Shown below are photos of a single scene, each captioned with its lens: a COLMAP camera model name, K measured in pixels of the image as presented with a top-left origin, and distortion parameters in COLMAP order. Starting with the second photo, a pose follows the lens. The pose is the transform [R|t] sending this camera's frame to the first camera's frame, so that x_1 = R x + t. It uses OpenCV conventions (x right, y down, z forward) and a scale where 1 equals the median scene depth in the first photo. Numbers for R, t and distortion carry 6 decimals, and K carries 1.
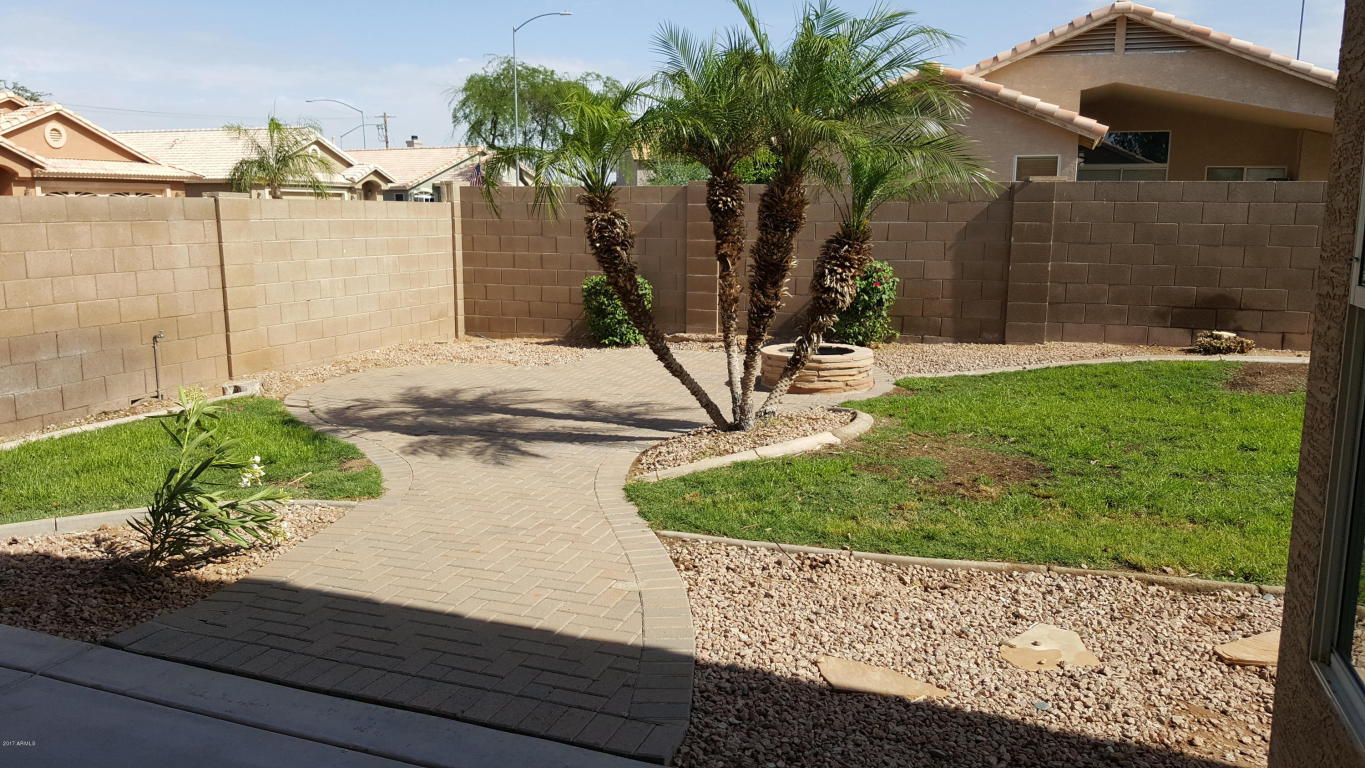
lens RADIAL K [[1029.5, 0, 674.5], [0, 1029.5, 390.4], [0, 0, 1]] dist [0.176555, -0.298779]
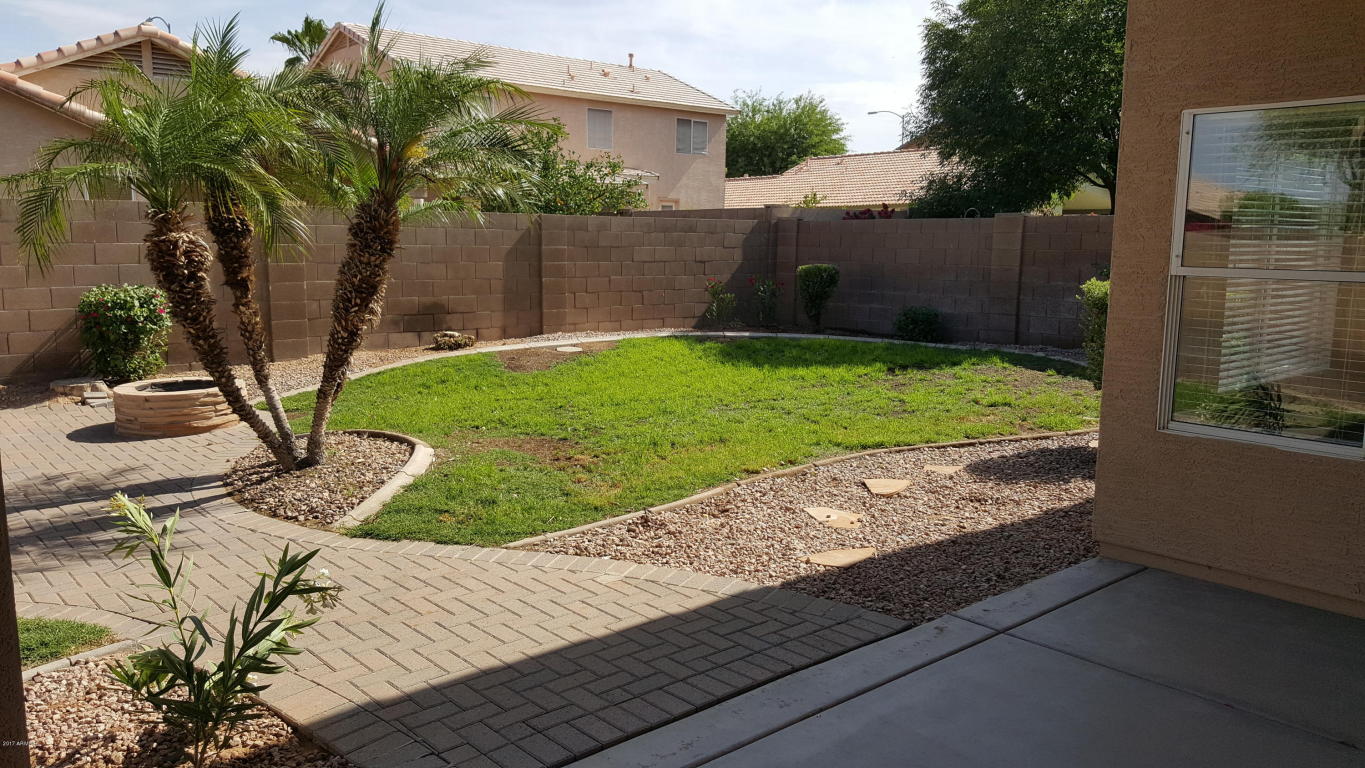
lens RADIAL K [[1020.9, 0, 674.0], [0, 1020.9, 390.2], [0, 0, 1]] dist [0.153820, -0.262909]
pose [[0.445666, -0.128350, 0.885950, -0.792466], [0.140896, 0.987390, 0.072170, -0.063755], [-0.884042, 0.092663, 0.458130, 0.352298]]
